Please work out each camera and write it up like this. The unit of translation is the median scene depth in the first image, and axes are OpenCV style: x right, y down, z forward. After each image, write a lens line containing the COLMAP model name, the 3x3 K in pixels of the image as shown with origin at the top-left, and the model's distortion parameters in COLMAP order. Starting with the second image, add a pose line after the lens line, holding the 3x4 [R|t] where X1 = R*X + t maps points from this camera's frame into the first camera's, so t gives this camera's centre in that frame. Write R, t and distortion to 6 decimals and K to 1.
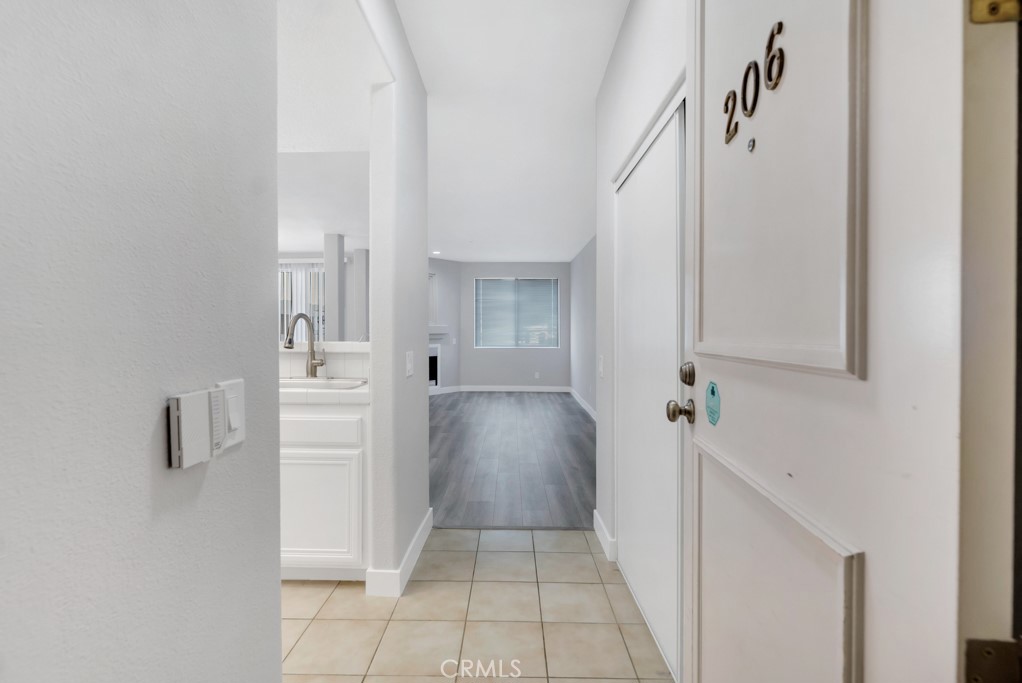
lens RADIAL K [[466.2, 0, 512.7], [0, 466.2, 340.9], [0, 0, 1]] dist [0.001962, -0.000633]
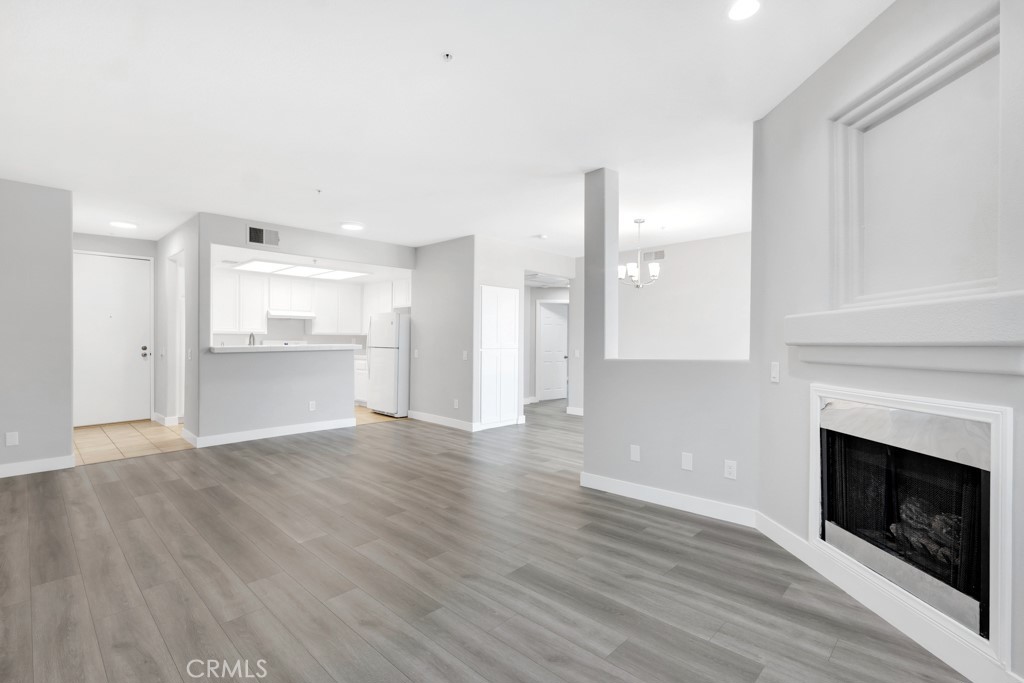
lens RADIAL K [[467.2, 0, 502.3], [0, 467.2, 342.8], [0, 0, 1]] dist [0.001962, -0.000633]
pose [[-0.703557, 0.002555, -0.710635, 0.092122], [-0.011458, 0.999823, 0.014939, -0.016852], [0.710547, 0.018653, -0.703403, 1.003668]]
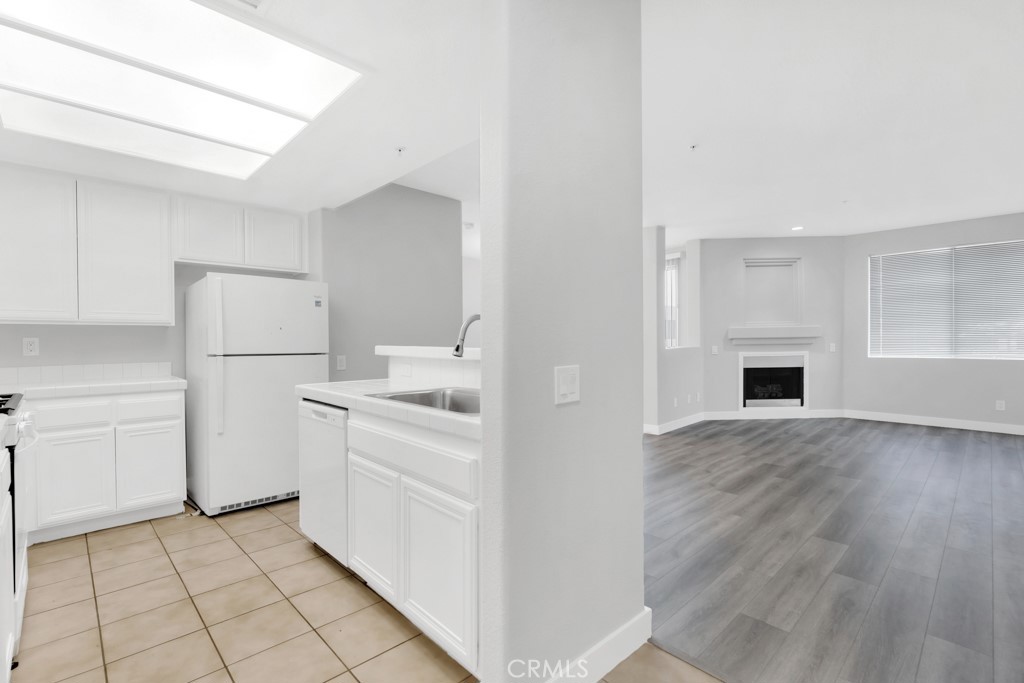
lens RADIAL K [[467.2, 0, 500.3], [0, 467.2, 342.8], [0, 0, 1]] dist [0.001962, -0.000633]
pose [[0.686092, -0.000801, -0.727514, 0.050599], [-0.003145, 0.999987, -0.004067, -0.001824], [0.727508, 0.005078, 0.686081, 0.131369]]
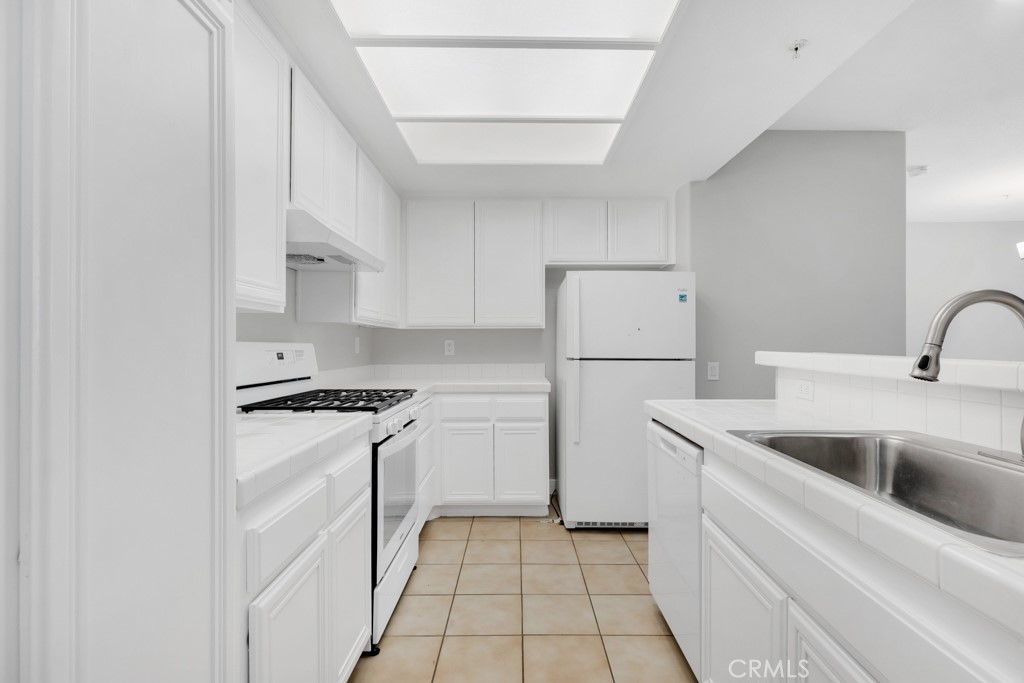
lens RADIAL K [[467.2, 0, 524.2], [0, 467.2, 344.2], [0, 0, 1]] dist [0.001962, -0.000633]
pose [[0.011090, 0.000917, -0.999938, -0.022918], [-0.011355, 0.999935, 0.000791, -0.003317], [0.999874, 0.011346, 0.011099, 0.178658]]
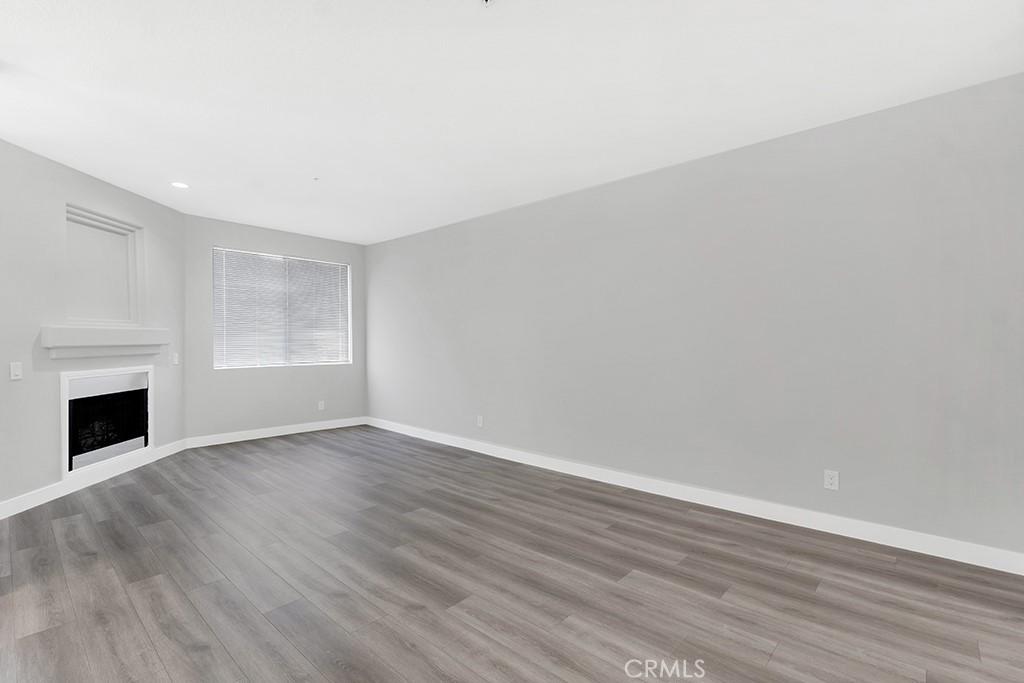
lens RADIAL K [[467.2, 0, 505.8], [0, 467.2, 341.0], [0, 0, 1]] dist [0.001962, -0.000633]
pose [[0.681645, -0.003096, 0.731677, -0.272460], [0.016029, 0.999814, -0.010703, -0.007814], [-0.731508, 0.019024, 0.681568, 0.366598]]
